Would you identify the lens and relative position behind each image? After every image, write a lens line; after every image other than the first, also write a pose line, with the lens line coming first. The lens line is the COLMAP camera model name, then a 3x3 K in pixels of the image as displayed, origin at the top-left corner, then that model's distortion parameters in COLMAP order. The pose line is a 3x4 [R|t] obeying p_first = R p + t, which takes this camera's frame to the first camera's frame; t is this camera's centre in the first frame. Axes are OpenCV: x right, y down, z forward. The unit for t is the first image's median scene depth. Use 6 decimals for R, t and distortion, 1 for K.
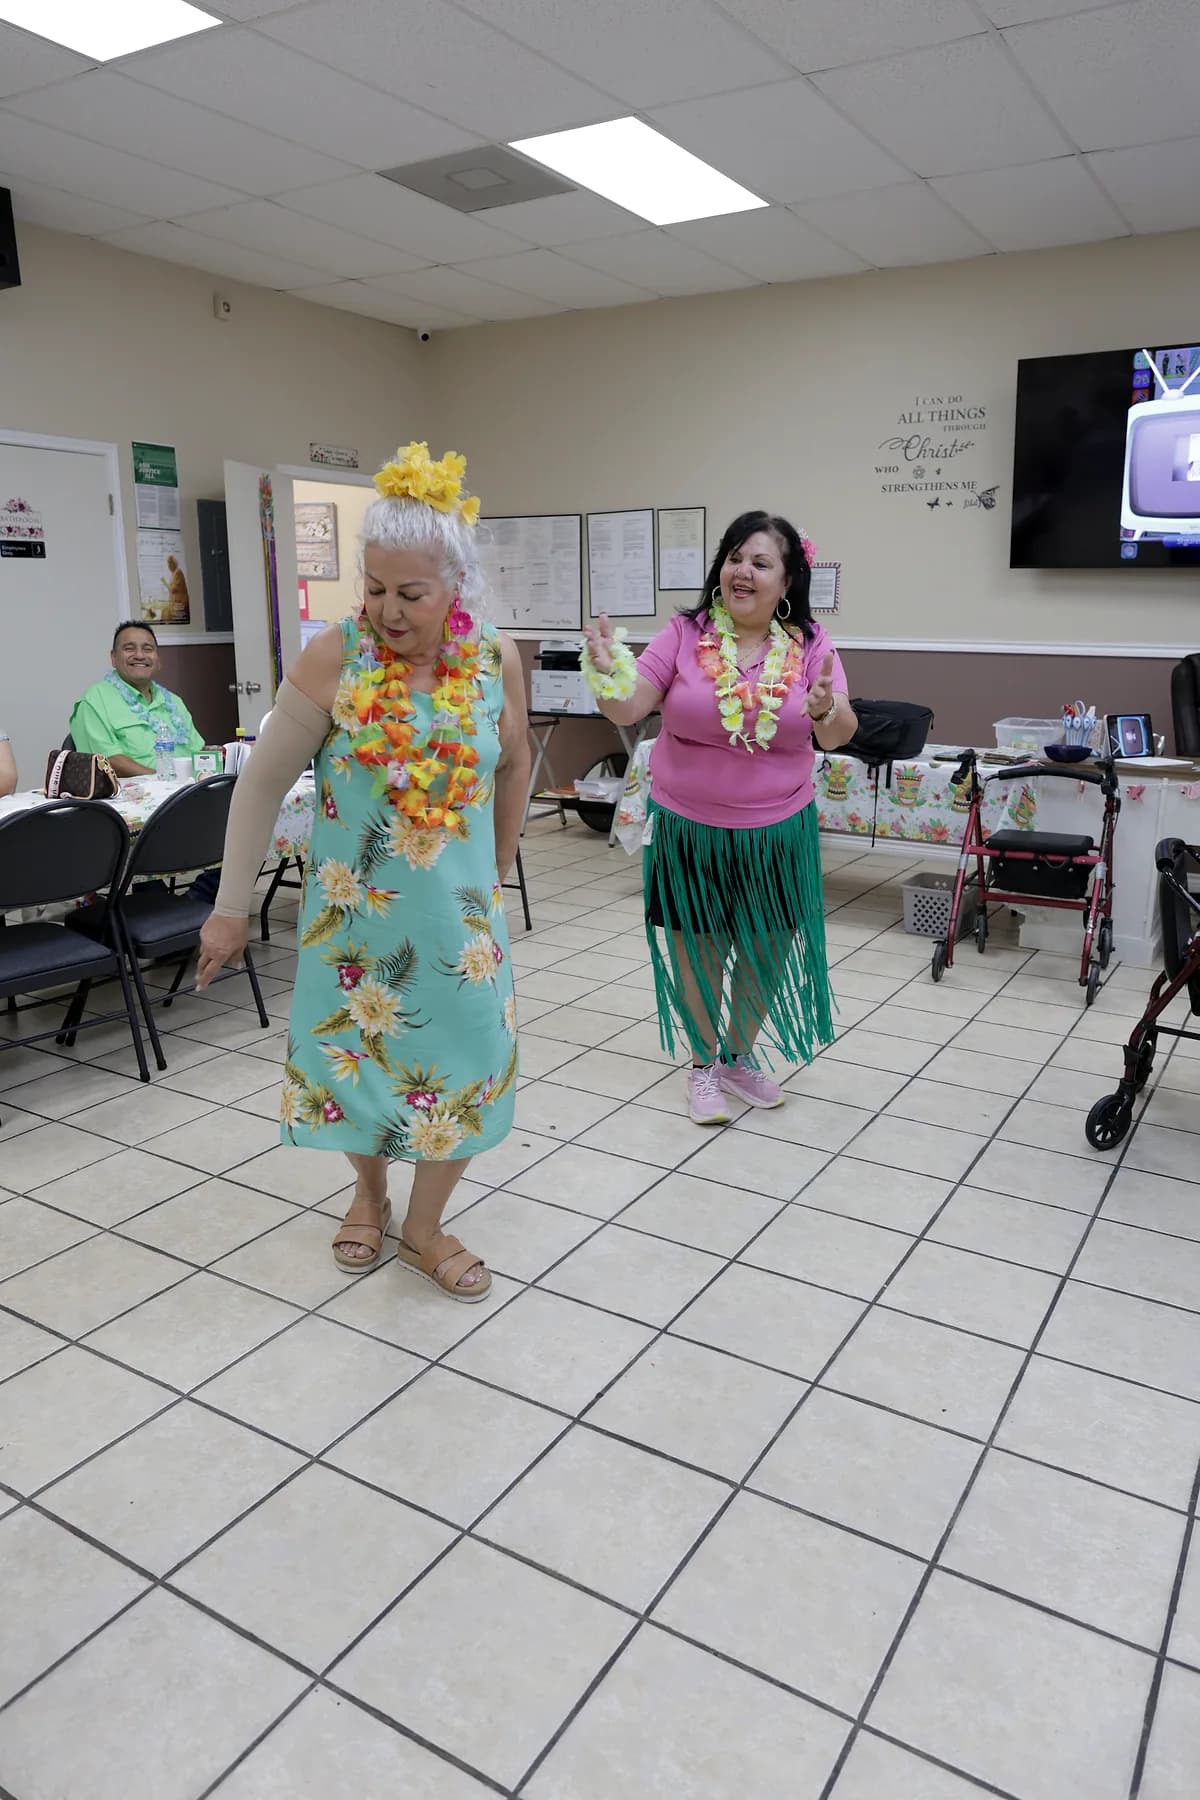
lens RADIAL K [[1243.7, 0, 595.1], [0, 1243.7, 914.6], [0, 0, 1]] dist [-0.043919, 0.031127]
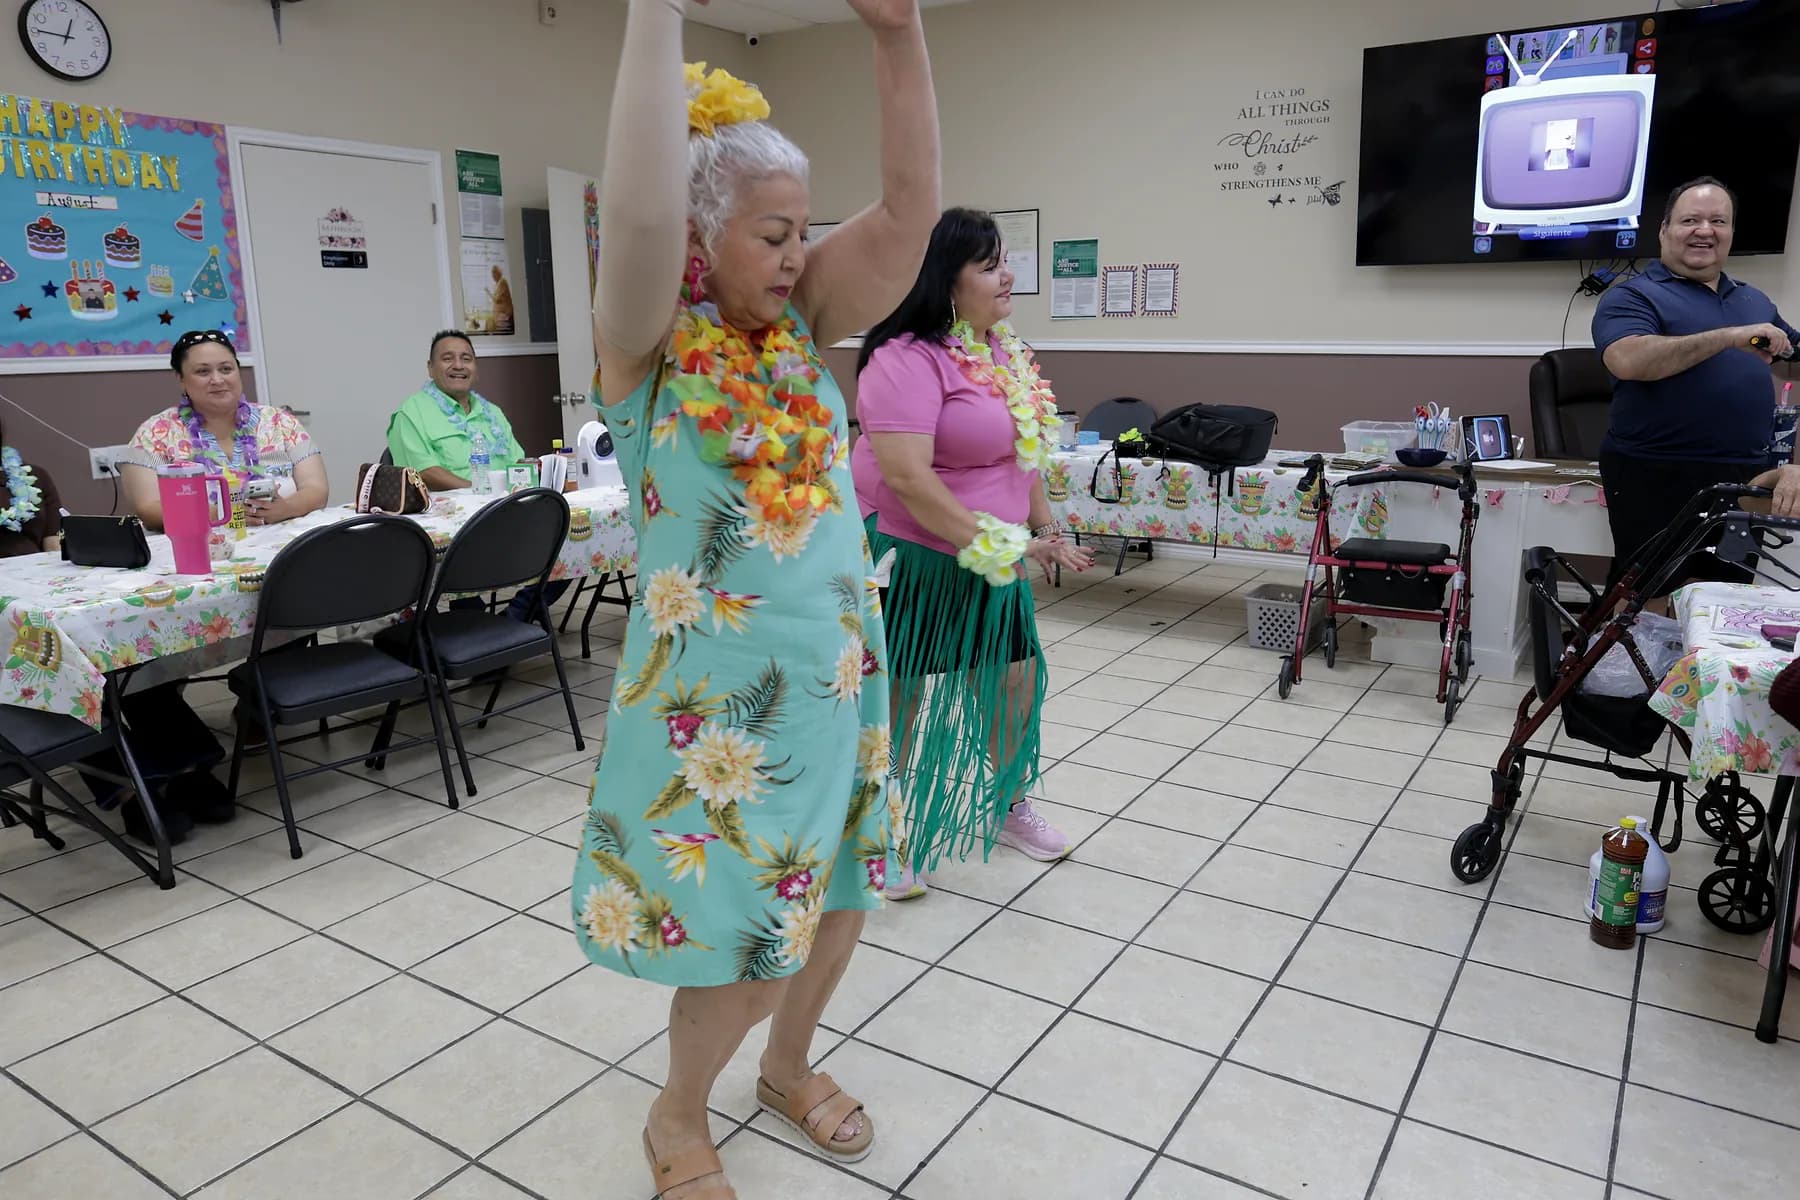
lens RADIAL K [[1246.2, 0, 900.0], [0, 1246.2, 600.0], [0, 0, 1]] dist [-0.002070, -0.001403]
pose [[0.999617, -0.006321, -0.026956, 0.006327], [0.005791, 0.999789, -0.019691, -0.003997], [0.027075, 0.019528, 0.999443, 0.031730]]
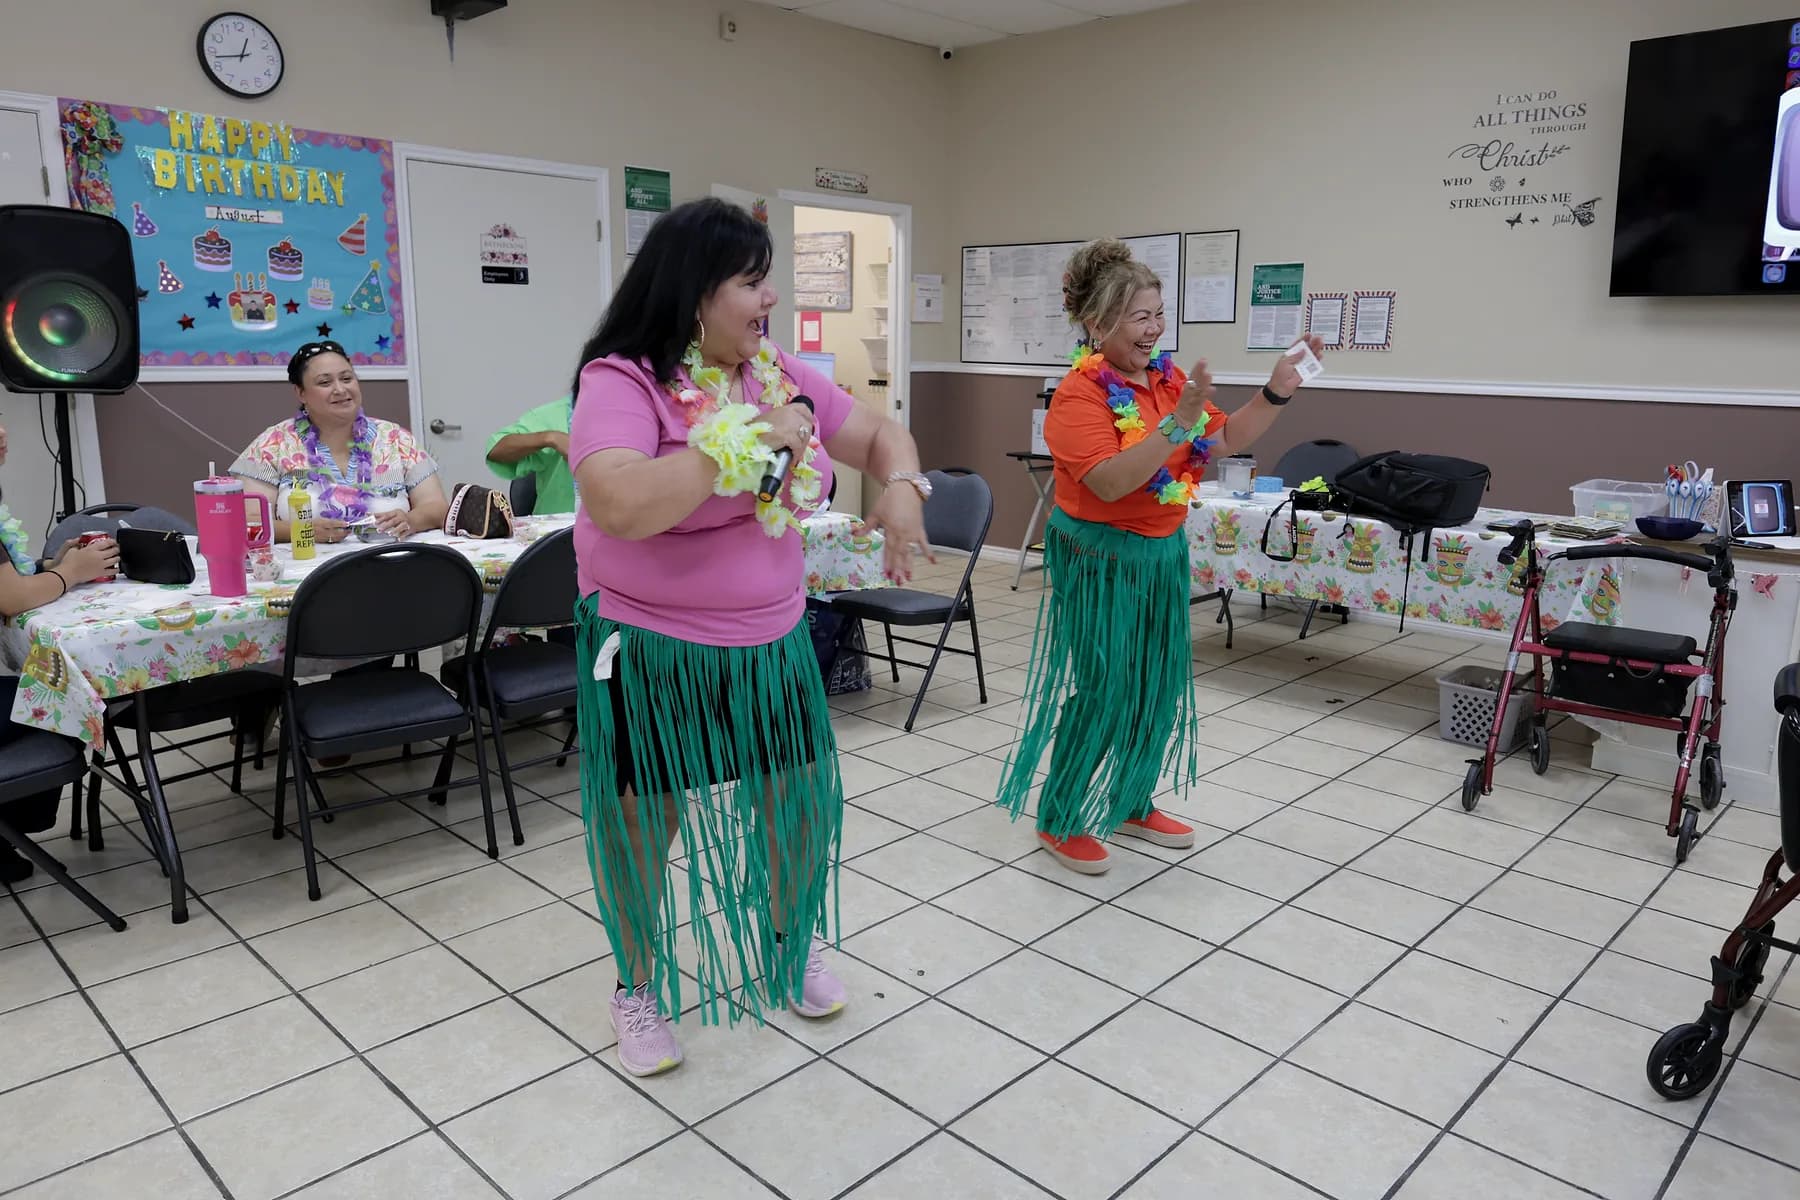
lens RADIAL K [[1245.6, 0, 888.5], [0, 1245.6, 602.8], [0, 0, 1]] dist [-0.006710, 0.000544]
pose [[0.975235, 0.053100, -0.214702, 0.072653], [-0.061324, 0.997611, -0.031821, -0.028209], [0.212500, 0.044199, 0.976161, 0.130261]]
